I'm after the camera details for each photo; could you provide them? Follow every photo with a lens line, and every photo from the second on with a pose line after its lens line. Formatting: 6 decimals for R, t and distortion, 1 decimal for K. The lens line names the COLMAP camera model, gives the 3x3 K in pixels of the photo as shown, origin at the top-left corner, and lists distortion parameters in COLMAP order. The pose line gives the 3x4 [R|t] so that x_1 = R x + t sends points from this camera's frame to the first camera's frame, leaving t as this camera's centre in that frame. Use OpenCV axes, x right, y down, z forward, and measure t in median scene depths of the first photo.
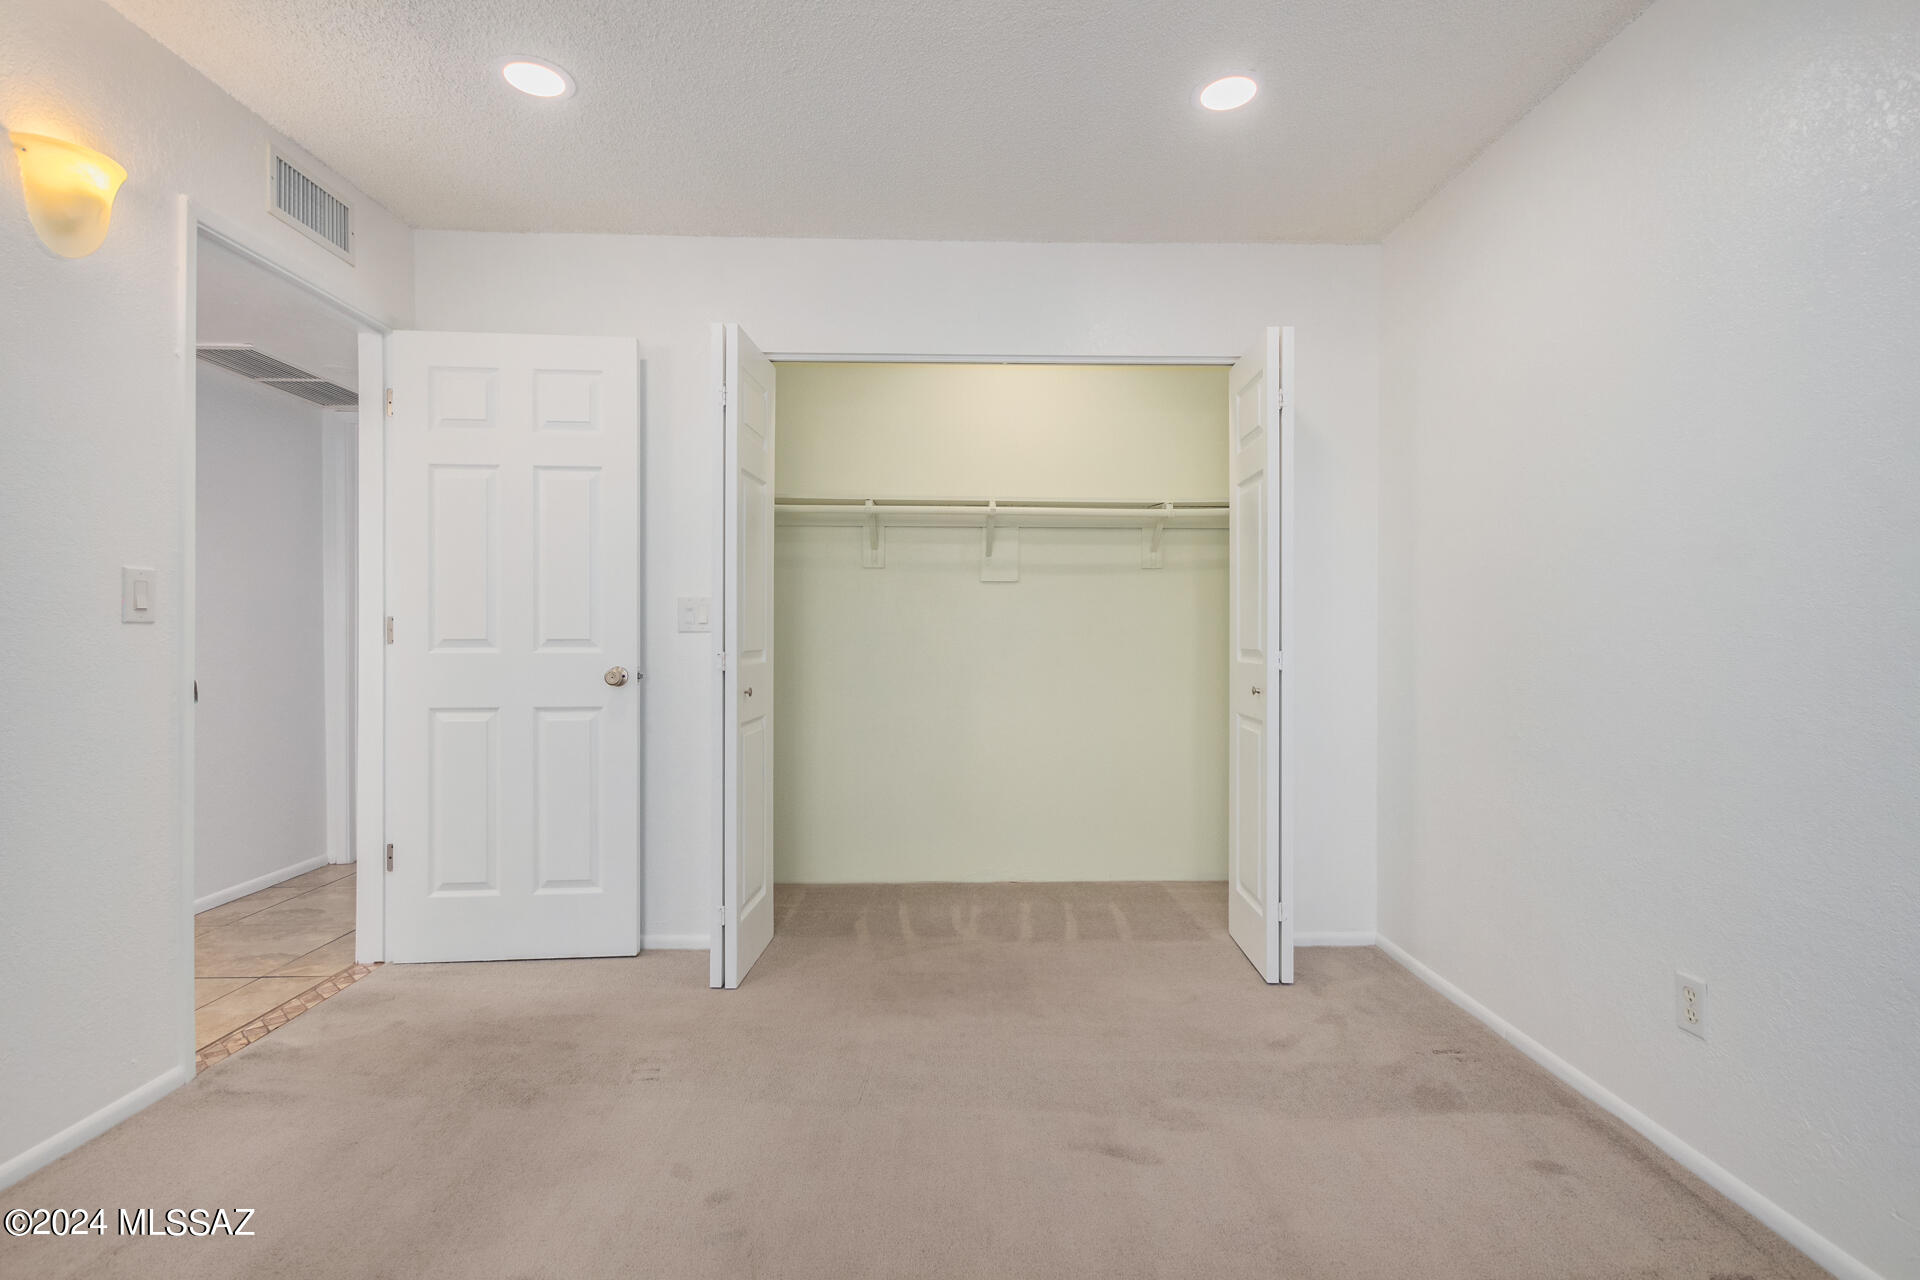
lens RADIAL K [[886.4, 0, 957.5], [0, 886.4, 627.1], [0, 0, 1]] dist [0.006467, -0.000050]
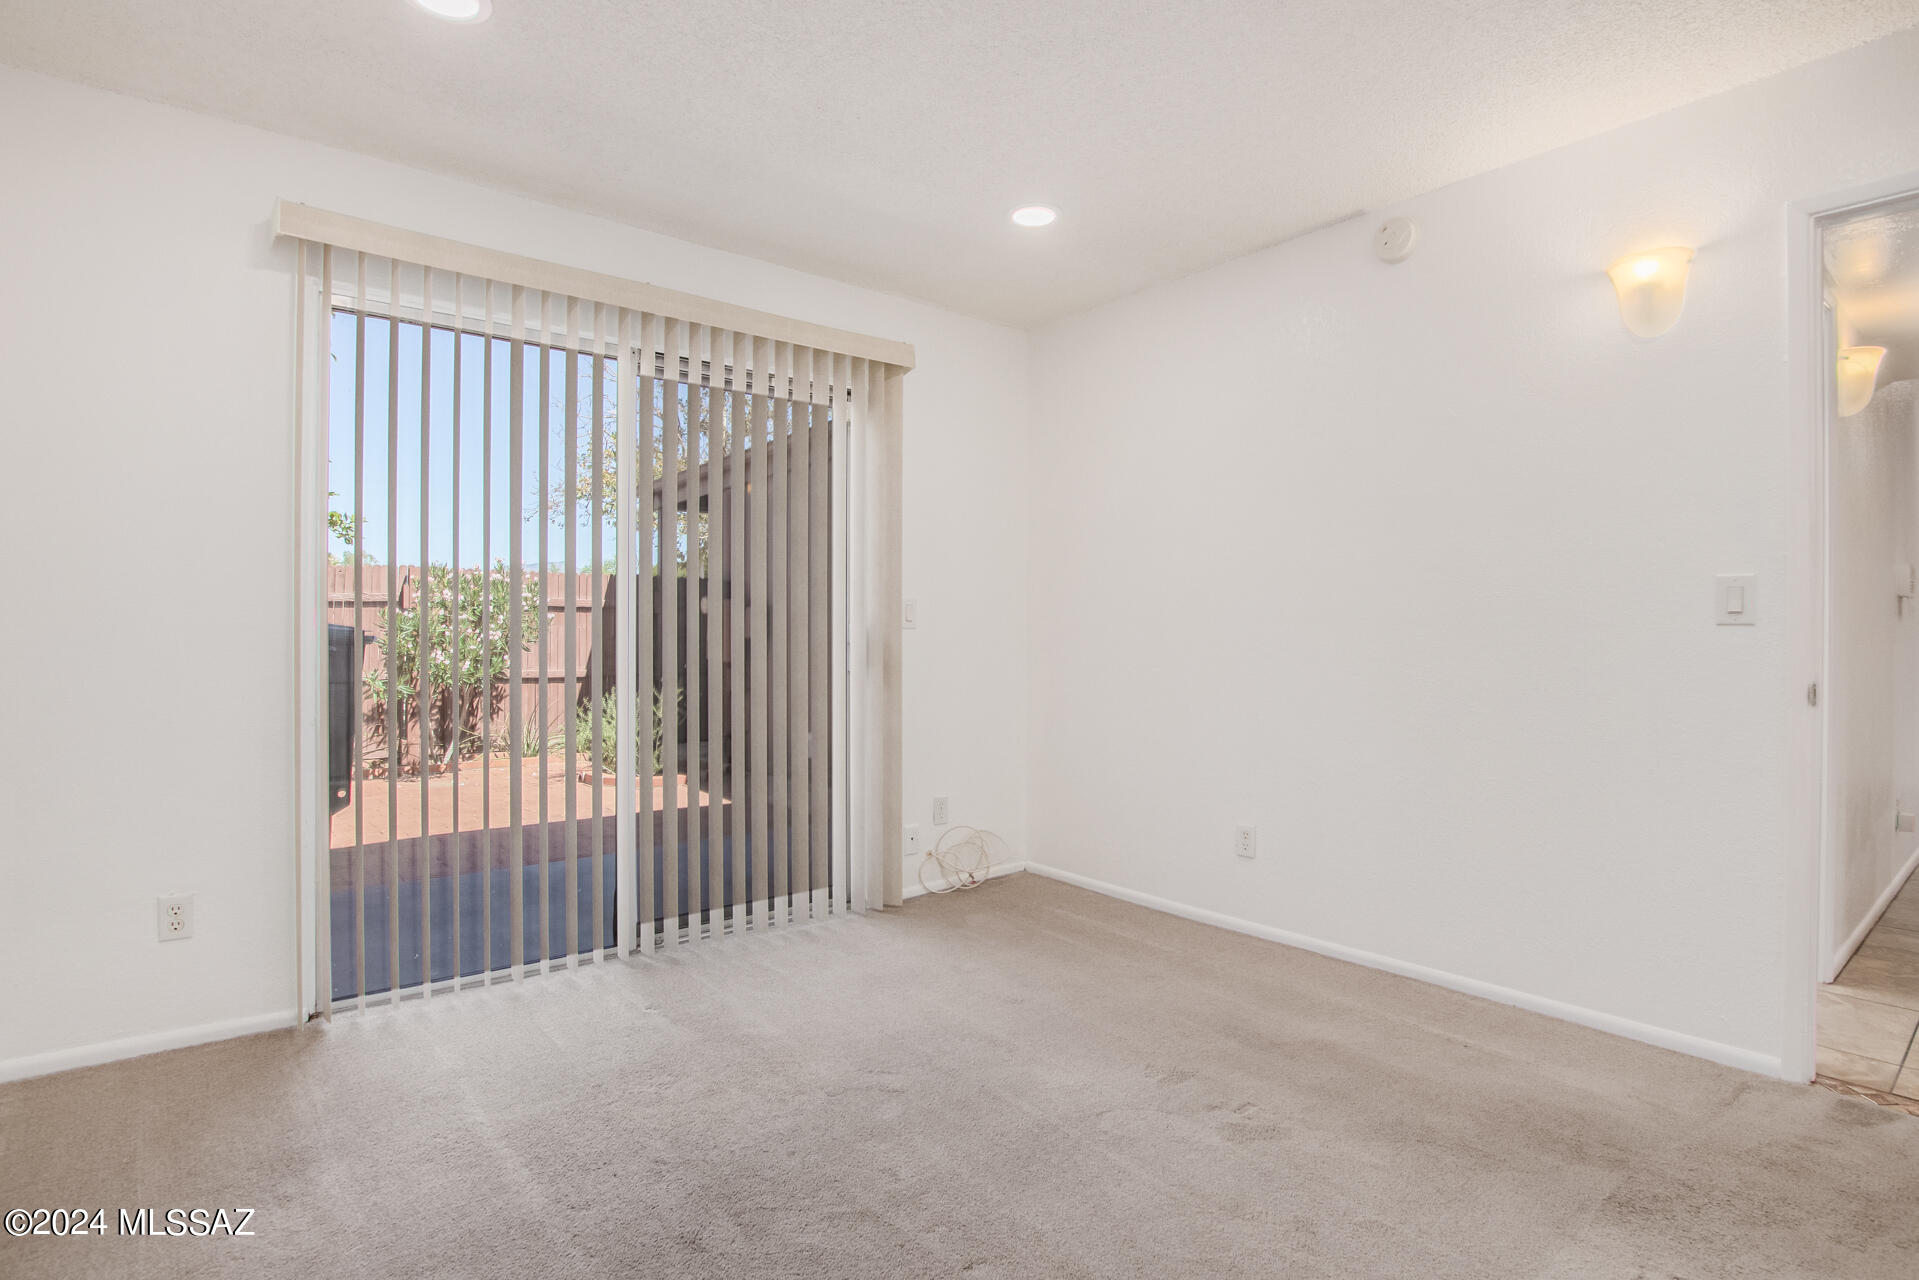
lens RADIAL K [[930.9, 0, 960.9], [0, 930.9, 650.4], [0, 0, 1]] dist [-0.020384, -0.000303]
pose [[-0.785210, 0.002591, -0.619224, 0.402029], [-0.000162, 0.999990, 0.004390, 0.016472], [0.619230, 0.003548, -0.785202, 0.988480]]
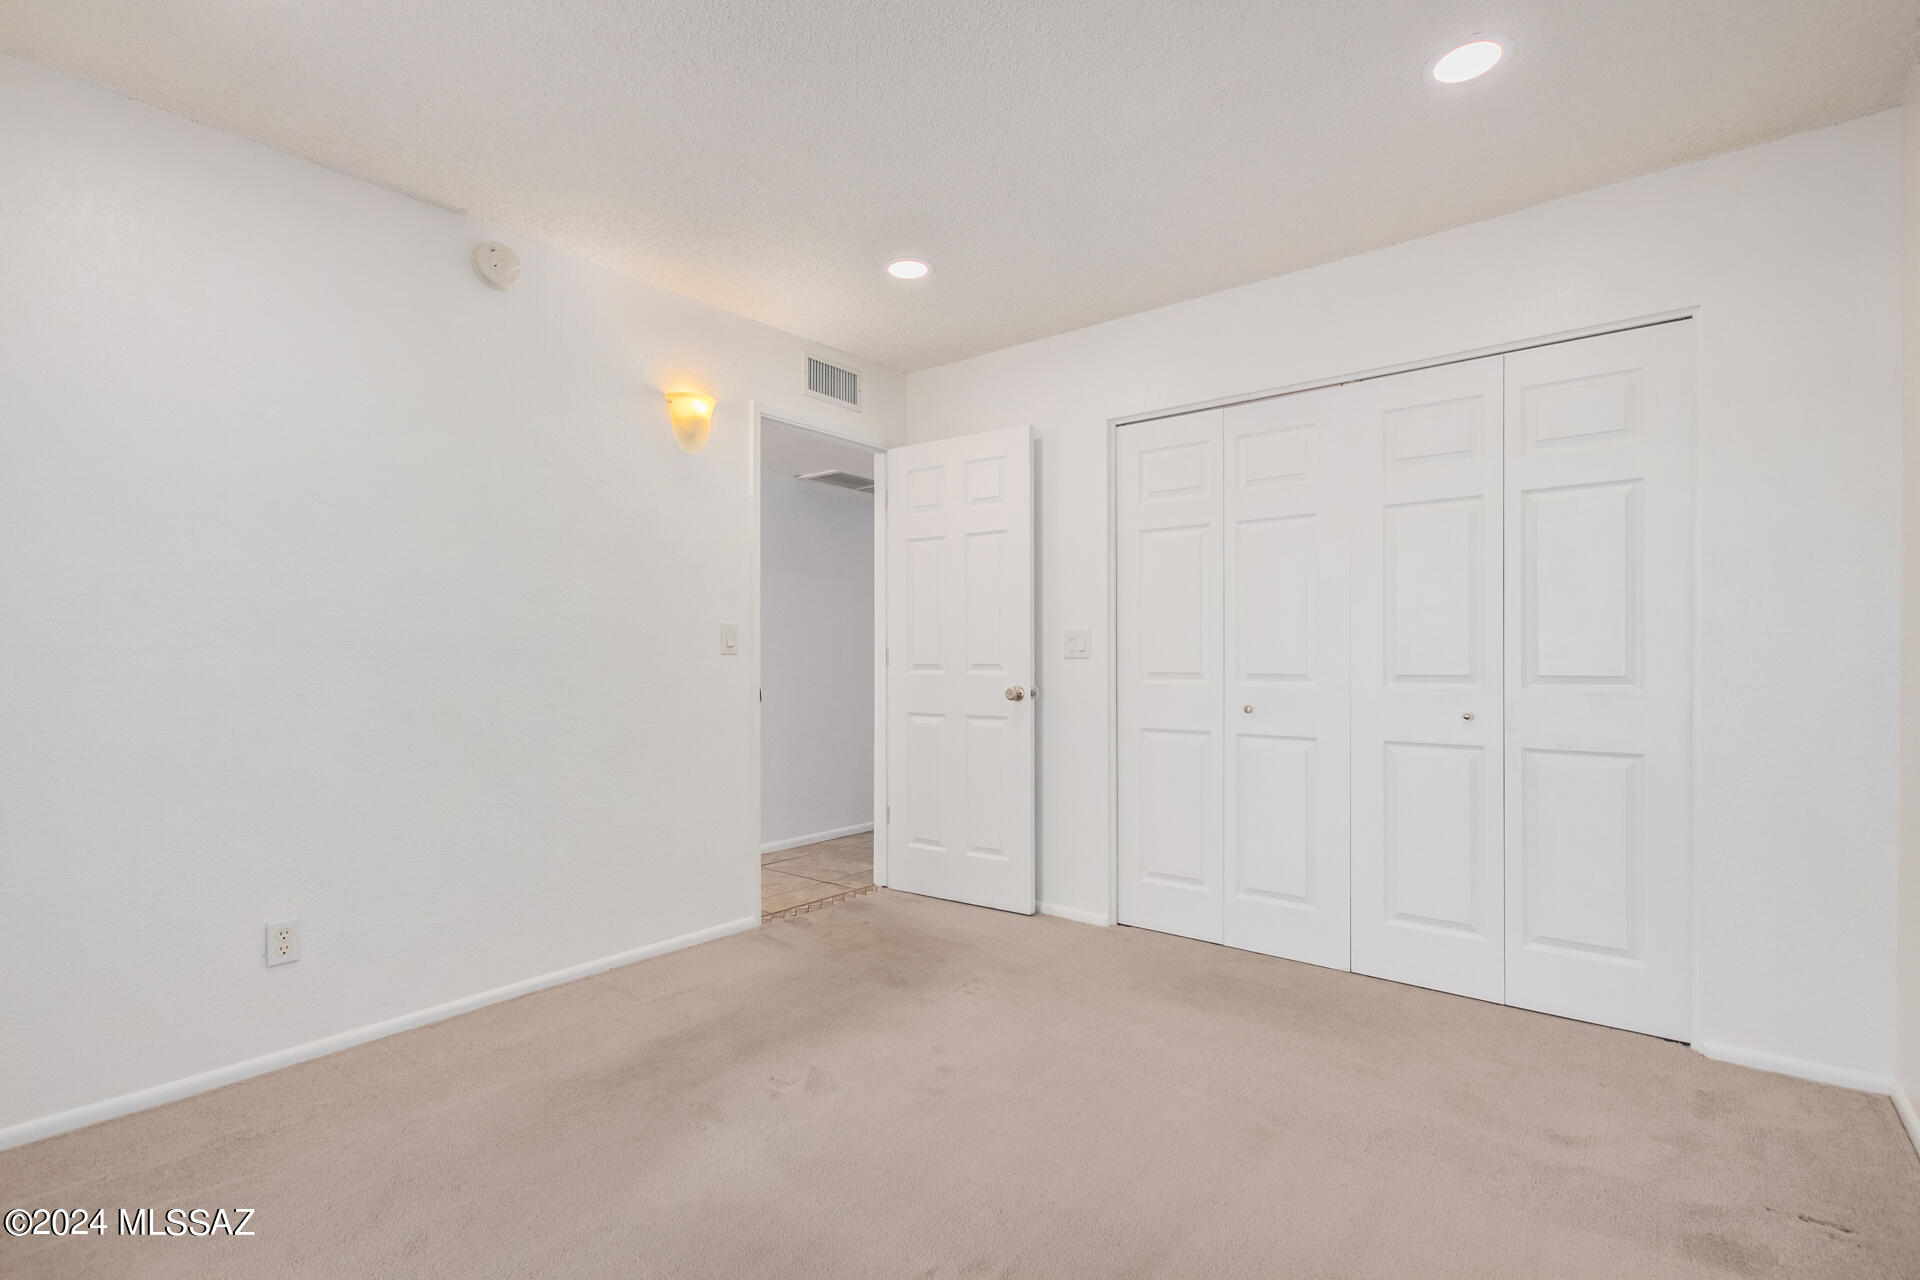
lens RADIAL K [[886.4, 0, 976.1], [0, 886.4, 652.8], [0, 0, 1]] dist [0.006467, -0.000050]
pose [[0.769025, -0.006767, -0.639182, 0.423741], [0.007634, 0.999970, -0.001401, -0.001423], [0.639173, -0.003802, 0.769054, -0.017165]]
